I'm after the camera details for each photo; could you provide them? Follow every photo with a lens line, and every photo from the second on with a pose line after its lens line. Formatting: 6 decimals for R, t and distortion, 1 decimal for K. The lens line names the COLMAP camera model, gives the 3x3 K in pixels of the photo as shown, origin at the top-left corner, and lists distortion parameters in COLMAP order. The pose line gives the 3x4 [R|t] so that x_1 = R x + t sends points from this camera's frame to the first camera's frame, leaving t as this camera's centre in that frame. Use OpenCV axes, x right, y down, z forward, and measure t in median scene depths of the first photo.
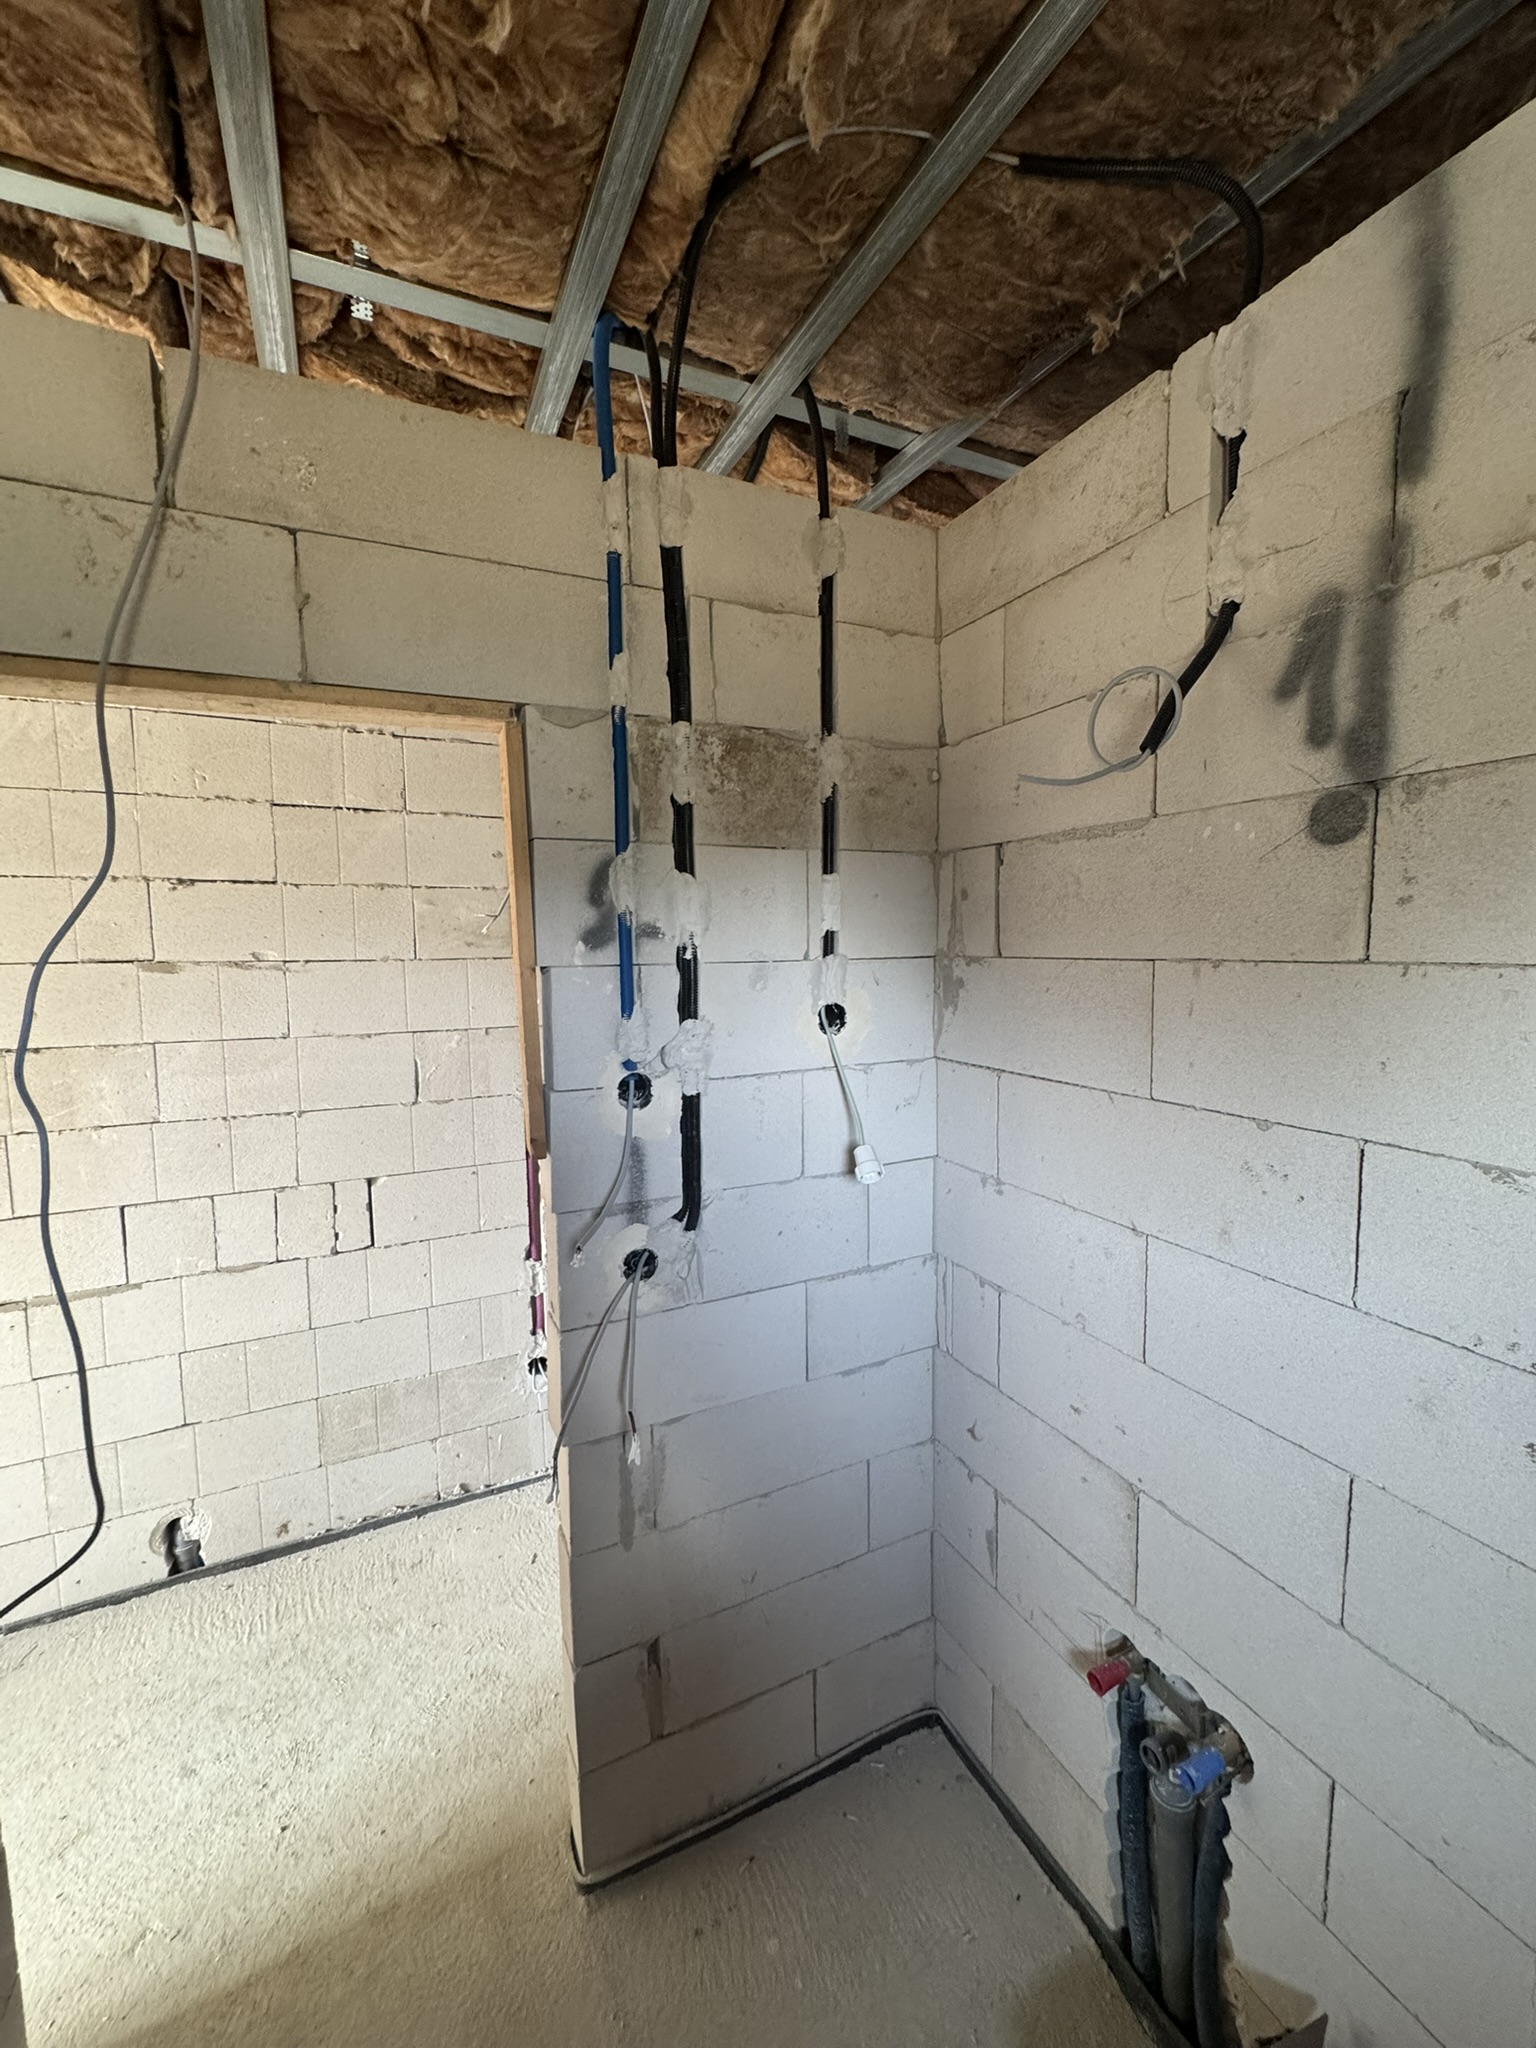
lens RADIAL K [[819.2, 0, 768.6], [0, 819.2, 1018.8], [0, 0, 1]] dist [-0.001679, 0.000242]
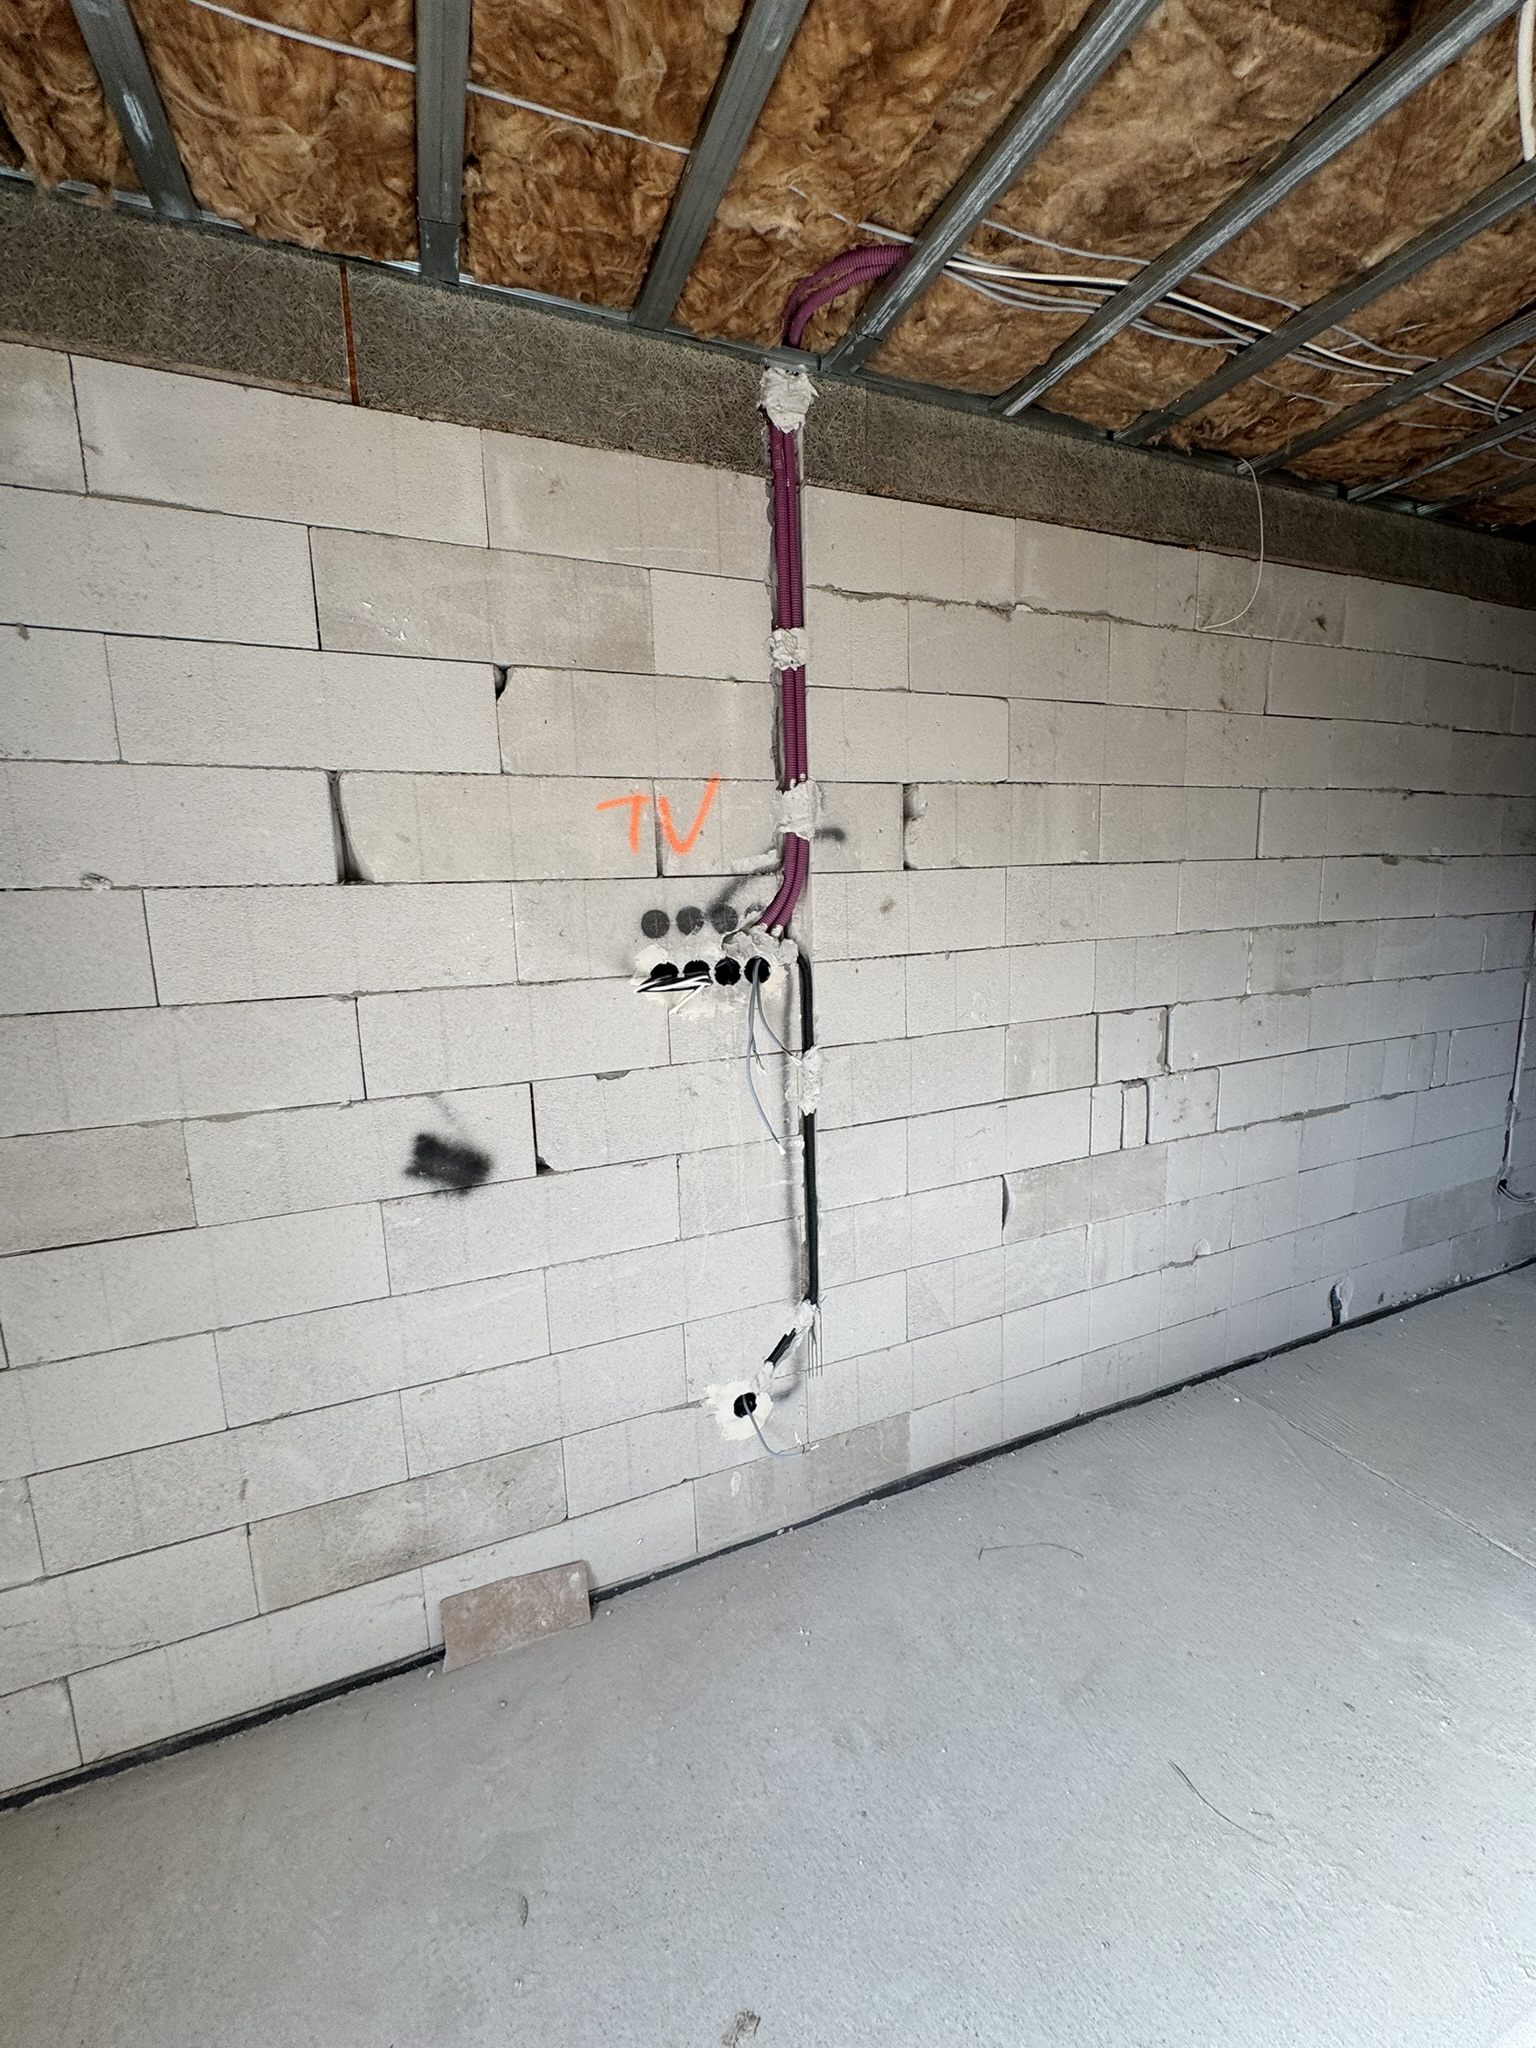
lens RADIAL K [[819.2, 0, 768.6], [0, 819.2, 1018.8], [0, 0, 1]] dist [-0.001679, 0.000242]
pose [[0.998375, -0.010054, -0.056083, -1.476244], [0.013743, 0.997740, 0.065776, 0.079104], [0.055295, -0.066440, 0.996257, -0.321576]]
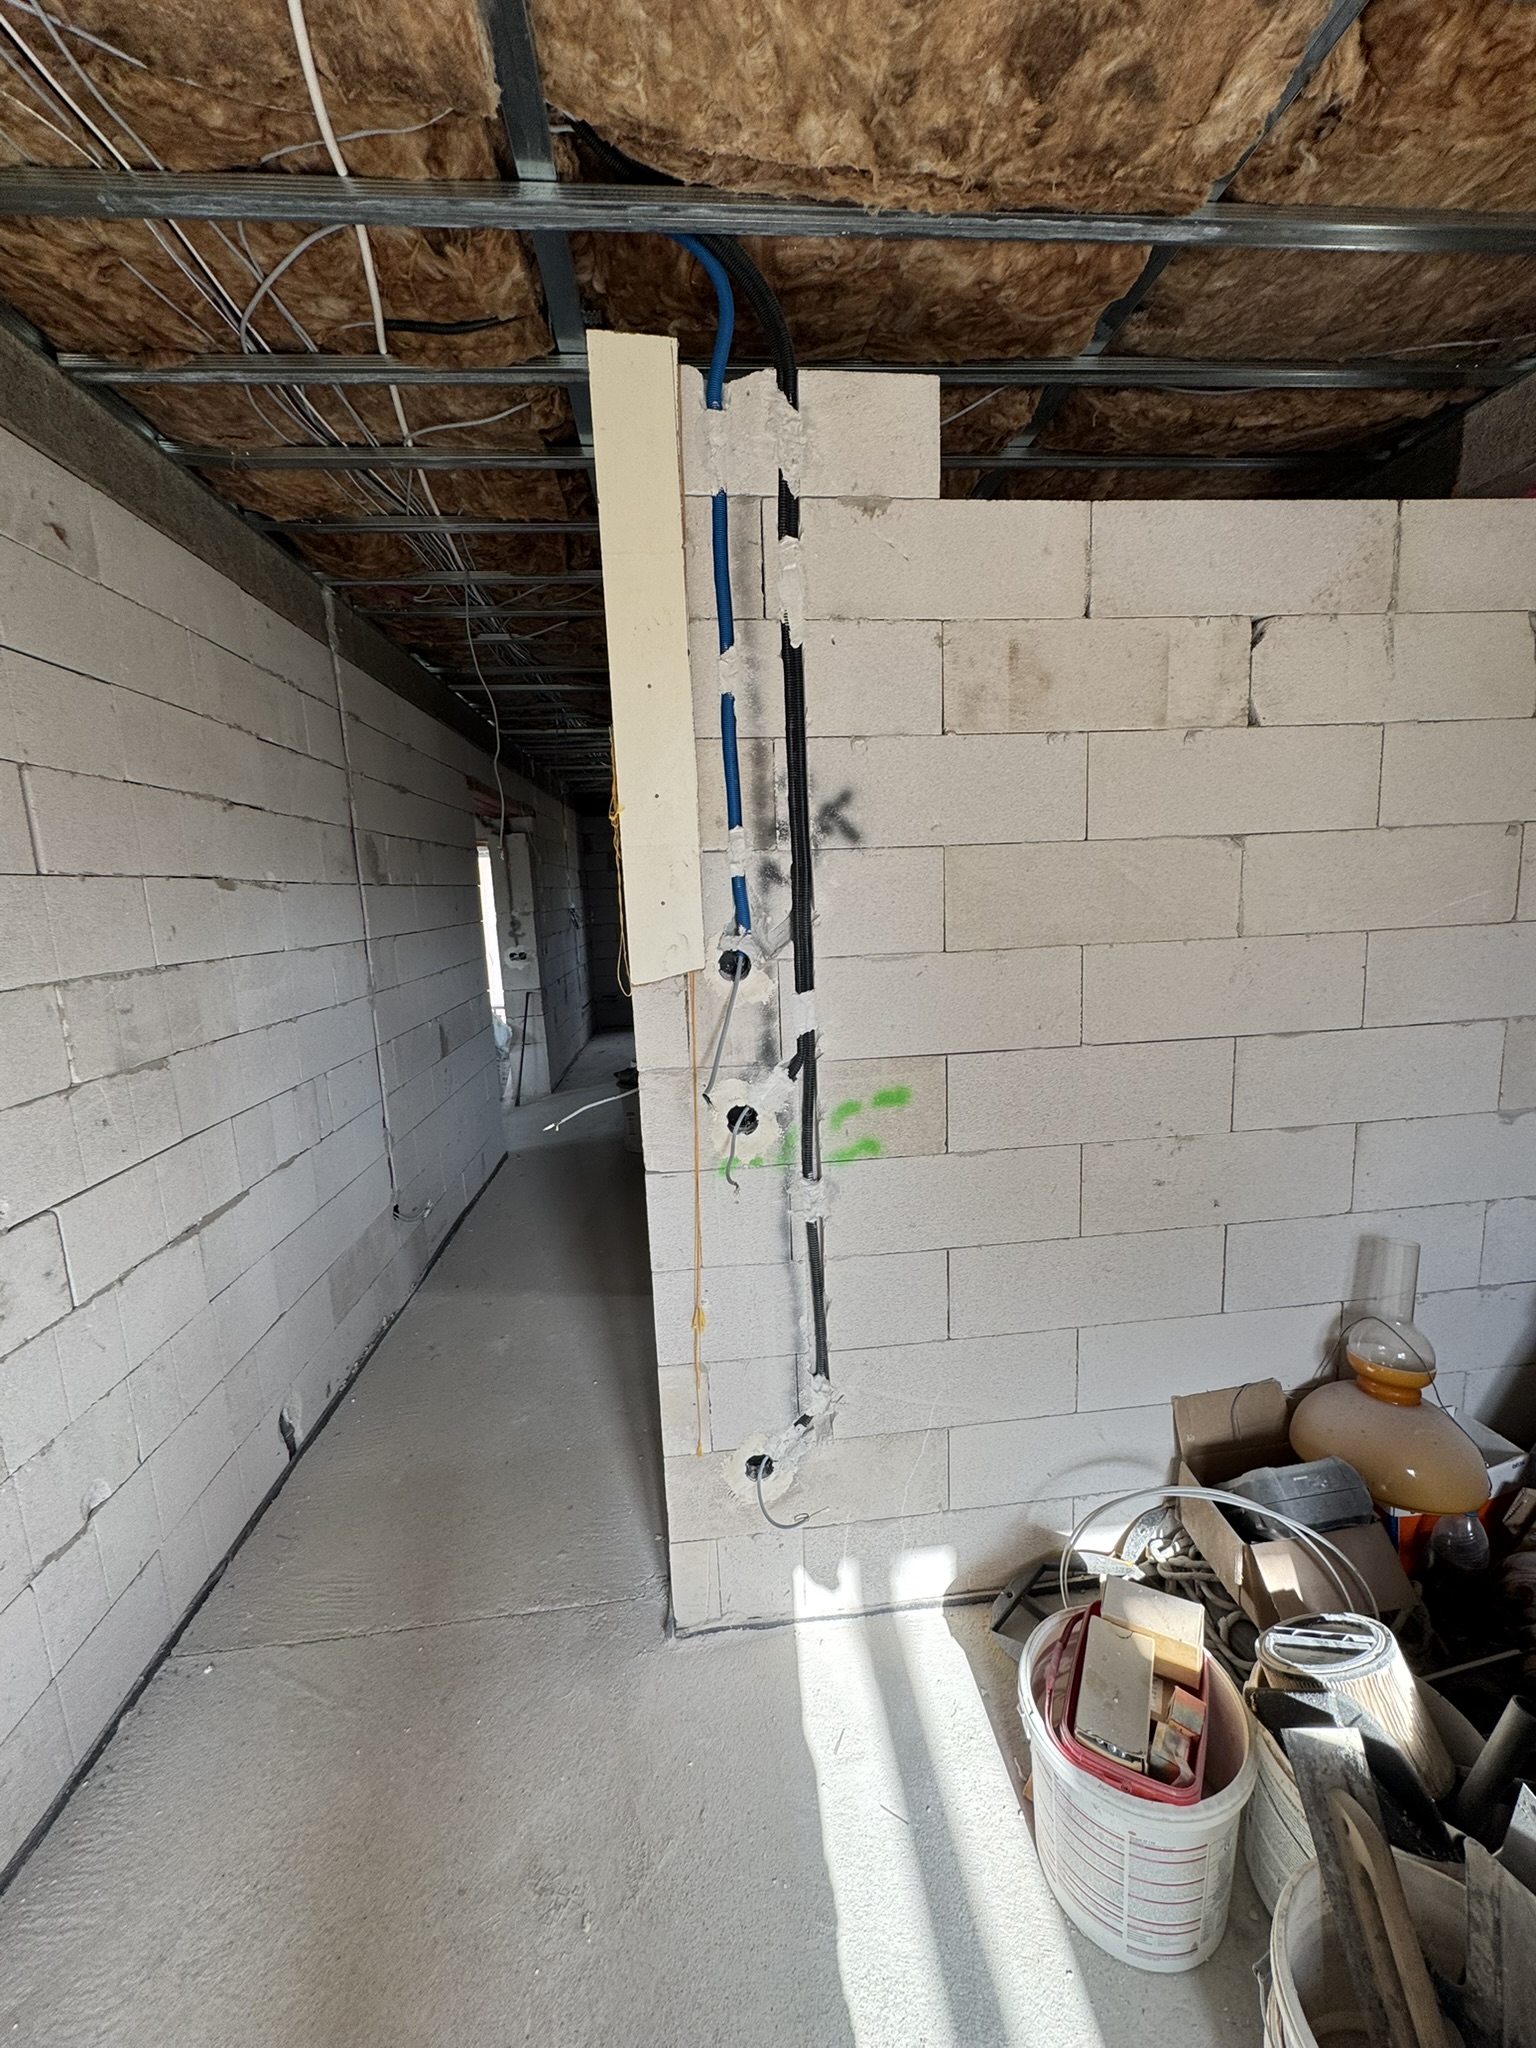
lens RADIAL K [[819.2, 0, 768.6], [0, 819.2, 1018.8], [0, 0, 1]] dist [-0.001679, 0.000242]
pose [[0.350432, -0.151120, 0.924316, -1.333472], [0.124150, 0.985683, 0.114084, 0.065528], [-0.928323, 0.074775, 0.364176, -0.013313]]
